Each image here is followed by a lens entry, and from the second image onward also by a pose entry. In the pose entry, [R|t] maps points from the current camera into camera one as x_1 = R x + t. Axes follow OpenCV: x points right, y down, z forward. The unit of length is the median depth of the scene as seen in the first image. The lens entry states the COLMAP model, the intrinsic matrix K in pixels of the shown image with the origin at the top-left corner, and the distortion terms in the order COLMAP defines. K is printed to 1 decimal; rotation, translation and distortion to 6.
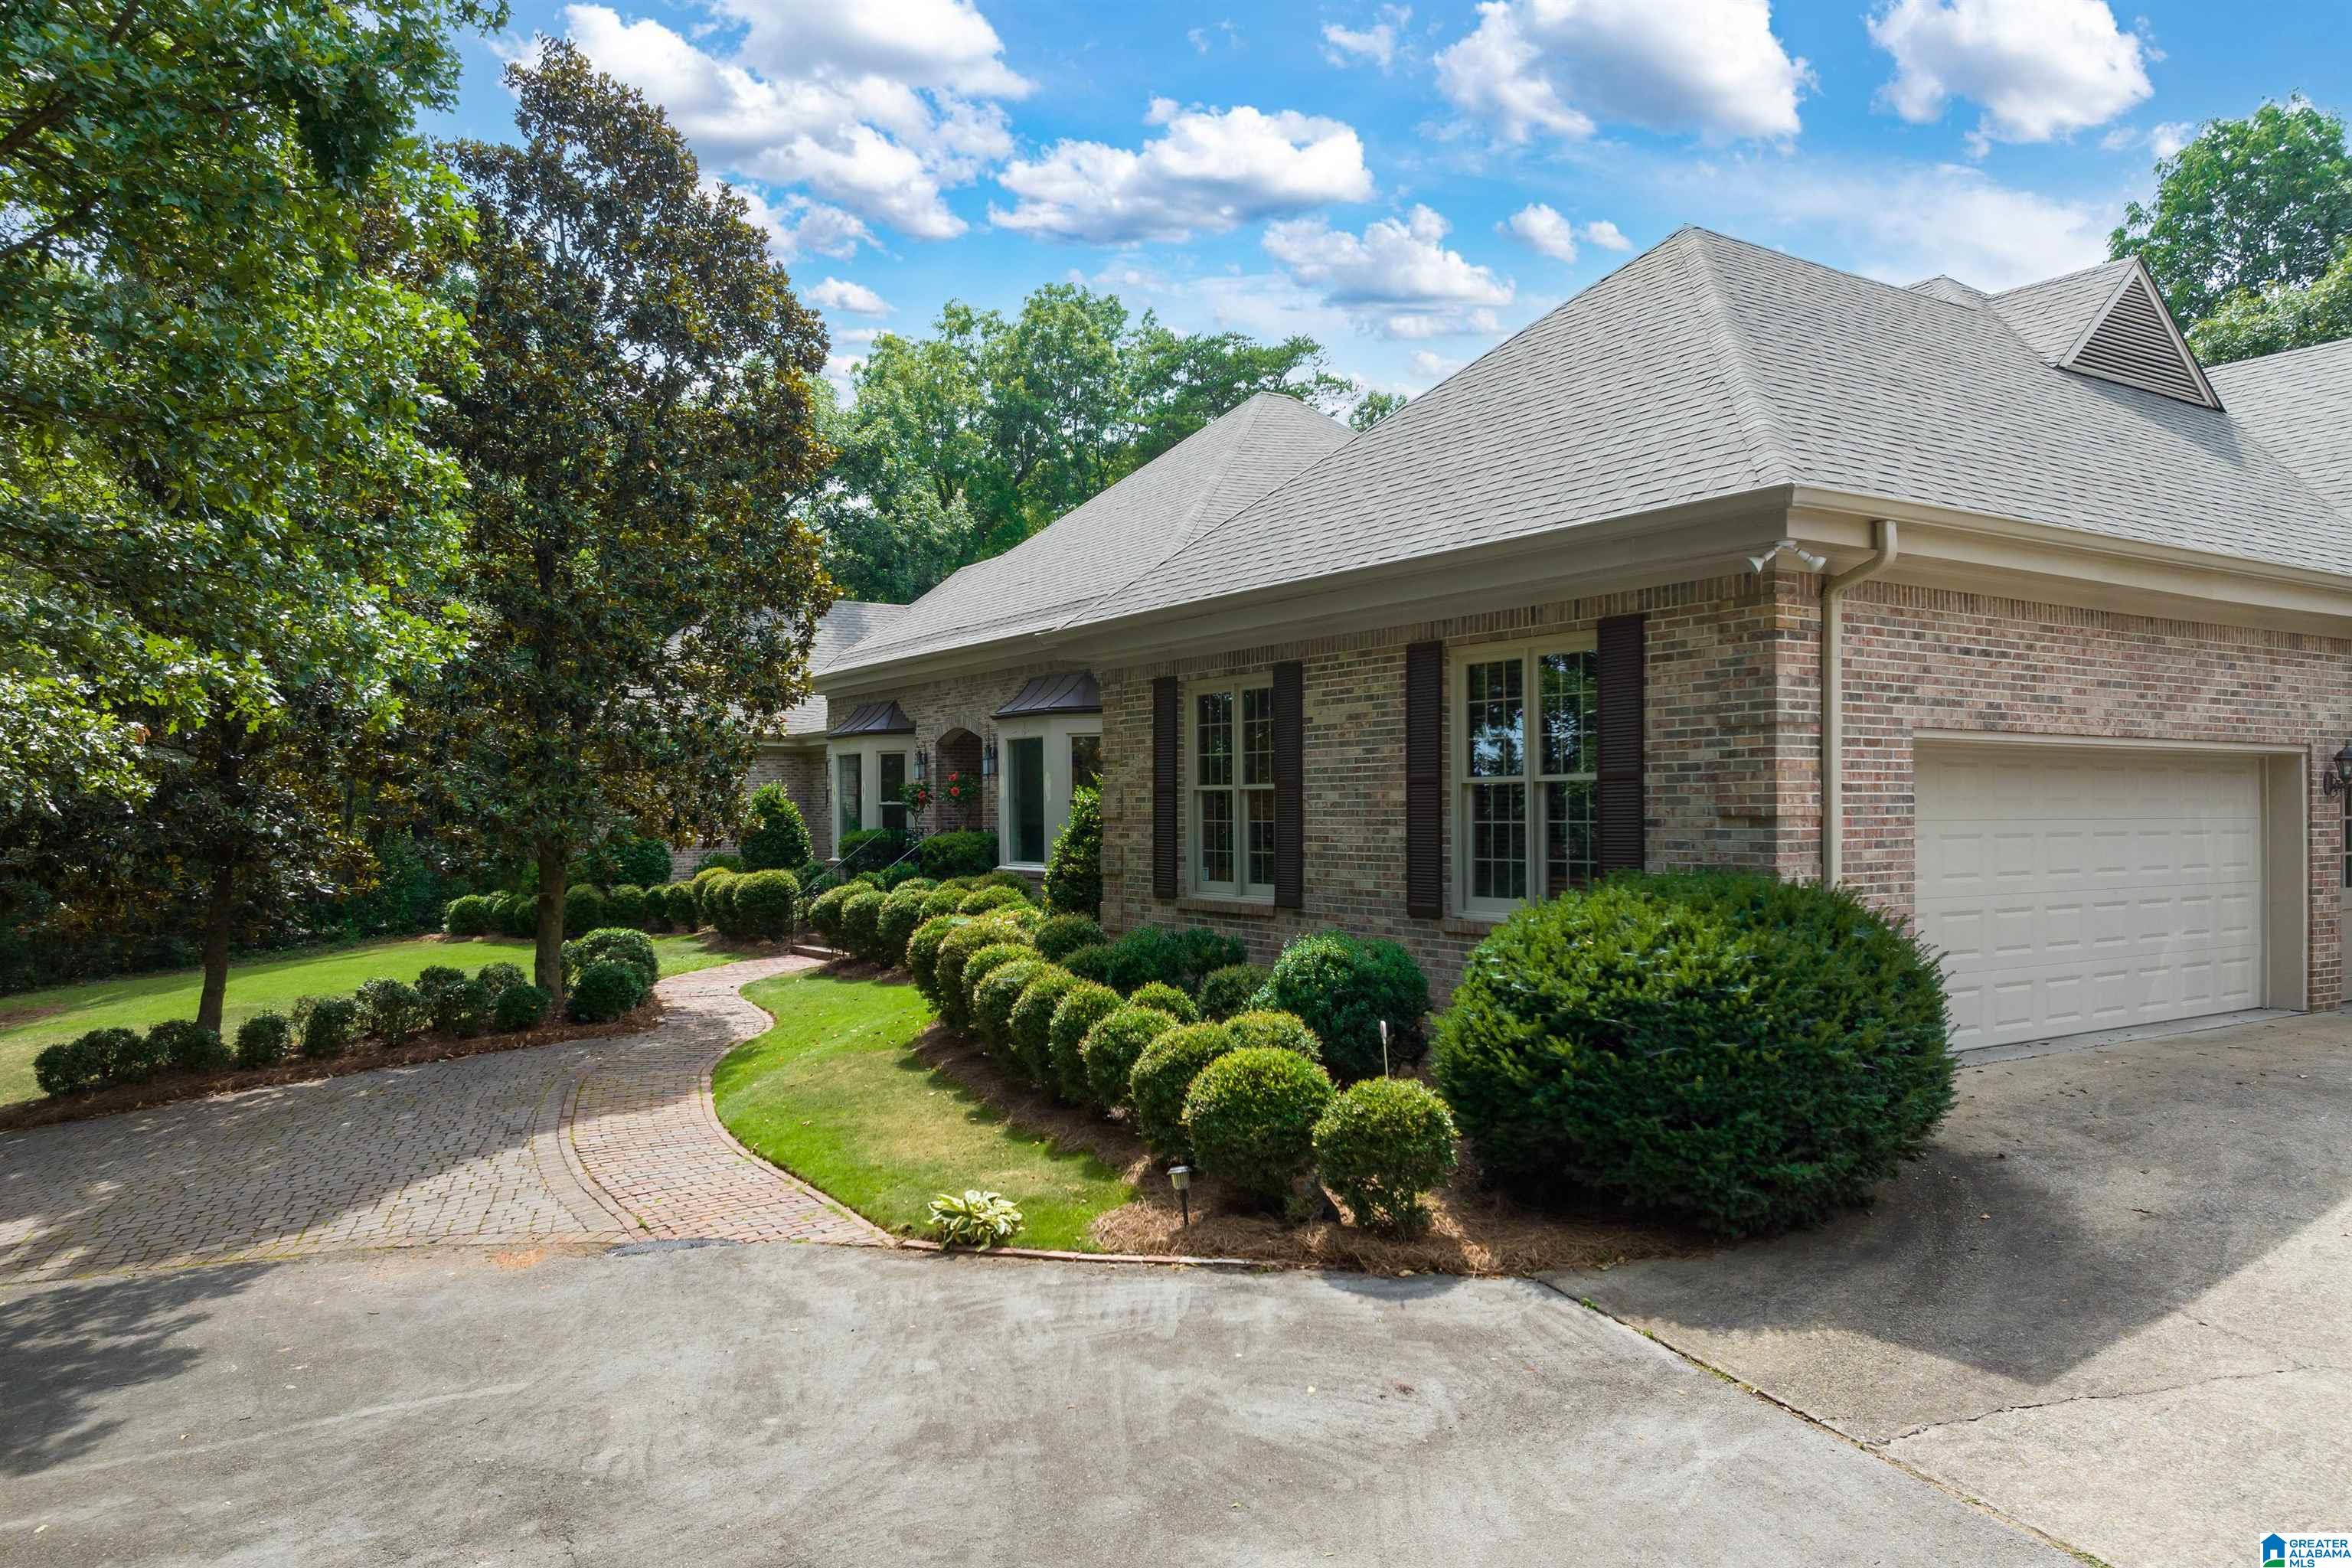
lens RADIAL K [[1588.4, 0, 1167.4], [0, 1588.4, 790.1], [0, 0, 1]] dist [-0.019575, -0.005839]
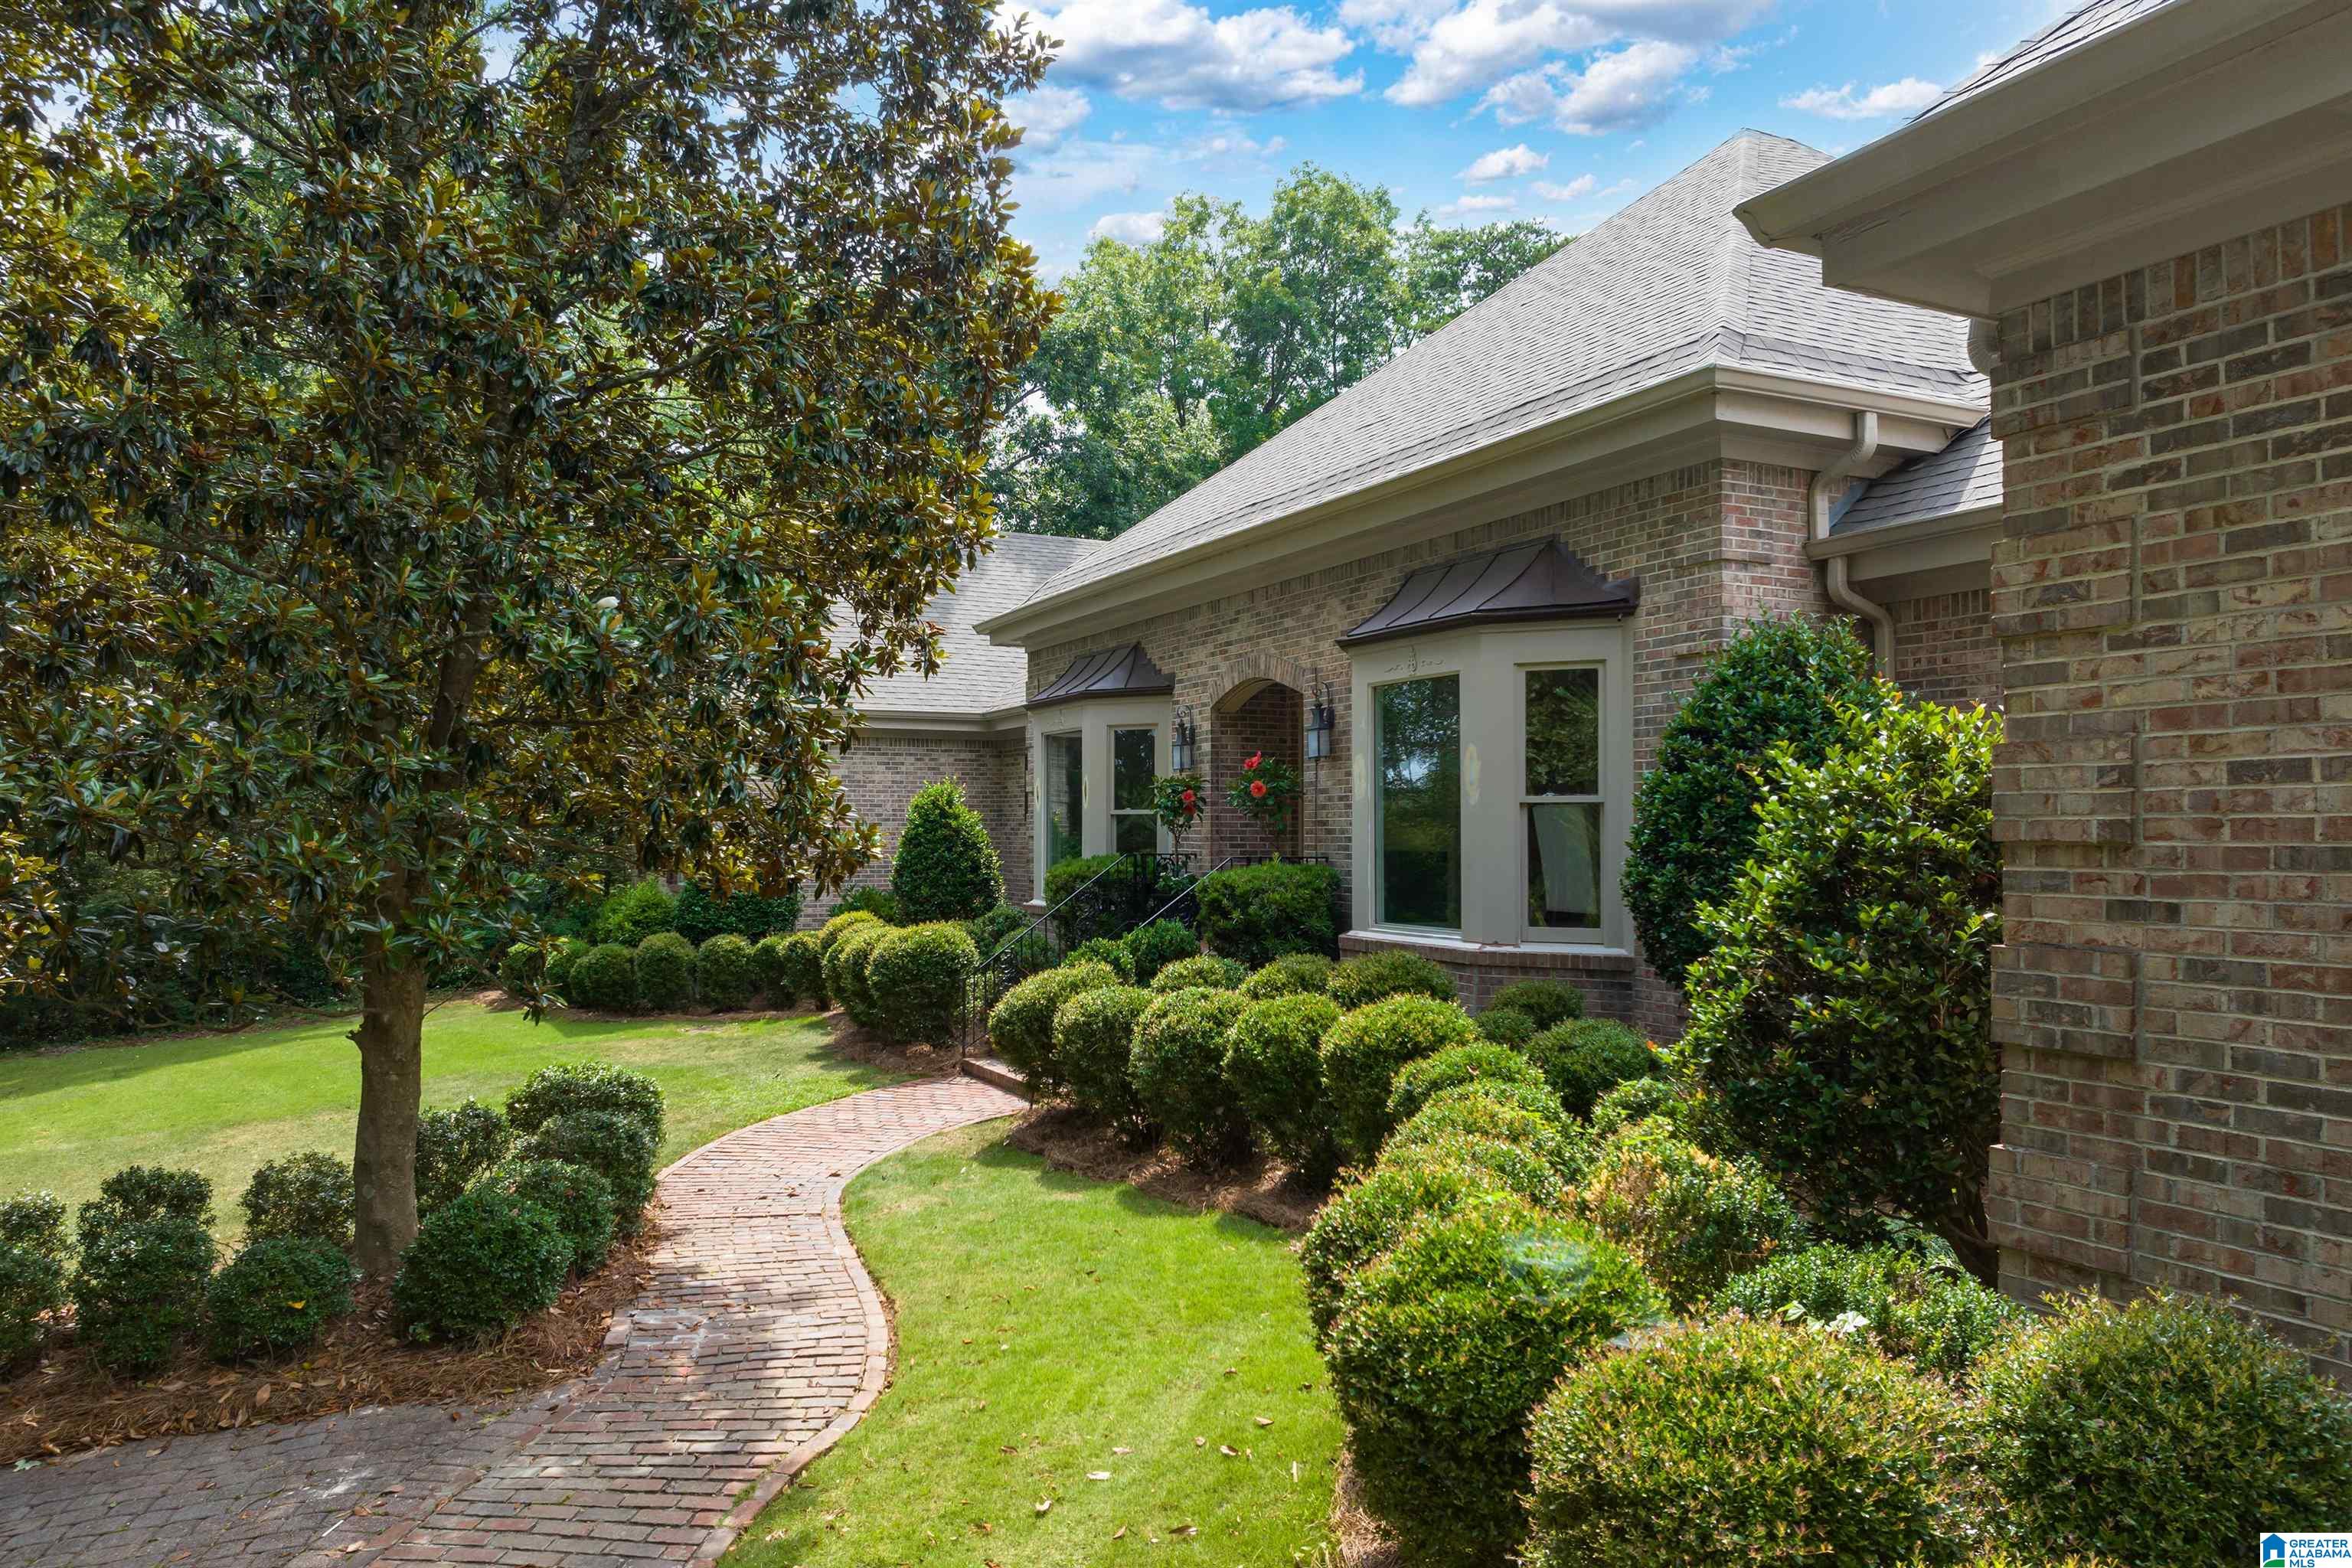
lens RADIAL K [[1588.4, 0, 1167.4], [0, 1588.4, 790.1], [0, 0, 1]] dist [-0.019575, -0.005839]
pose [[0.992483, 0.004582, -0.122295, -0.087284], [-0.006172, 0.999901, -0.012622, 0.007350], [0.122225, 0.013282, 0.992414, 0.407046]]
